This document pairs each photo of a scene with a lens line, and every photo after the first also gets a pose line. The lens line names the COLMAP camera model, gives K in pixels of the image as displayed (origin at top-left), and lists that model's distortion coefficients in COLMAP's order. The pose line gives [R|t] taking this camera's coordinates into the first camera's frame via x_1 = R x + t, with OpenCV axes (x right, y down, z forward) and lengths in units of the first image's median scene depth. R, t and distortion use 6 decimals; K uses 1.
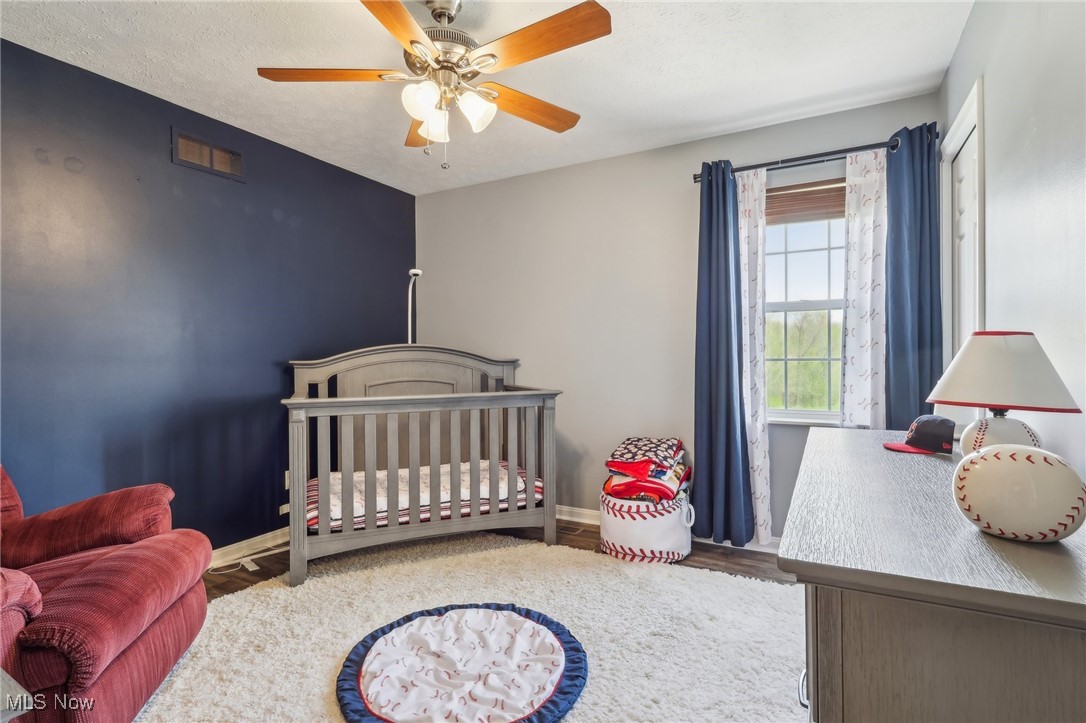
lens RADIAL K [[522.8, 0, 539.4], [0, 522.8, 358.0], [0, 0, 1]] dist [-0.001077, -0.000036]
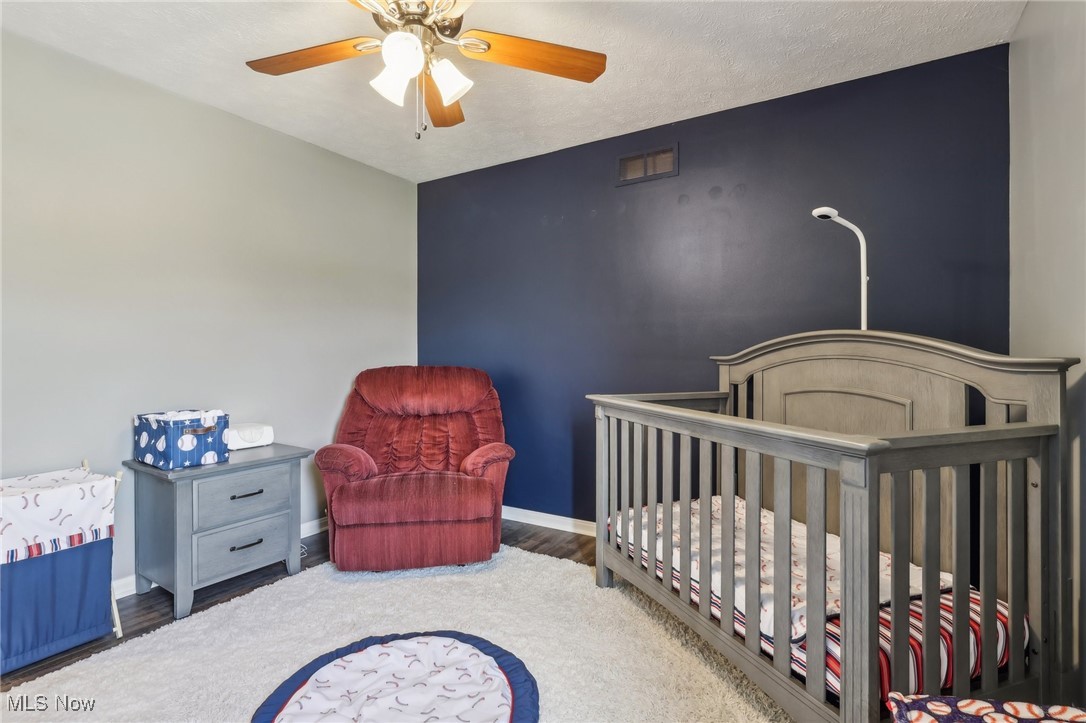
lens RADIAL K [[522.8, 0, 539.4], [0, 522.8, 358.0], [0, 0, 1]] dist [-0.001077, -0.000036]
pose [[-0.059896, 0.014458, -0.998100, 0.409191], [-0.000737, 0.999894, 0.014529, -0.004337], [0.998204, 0.001605, -0.059879, 0.745090]]
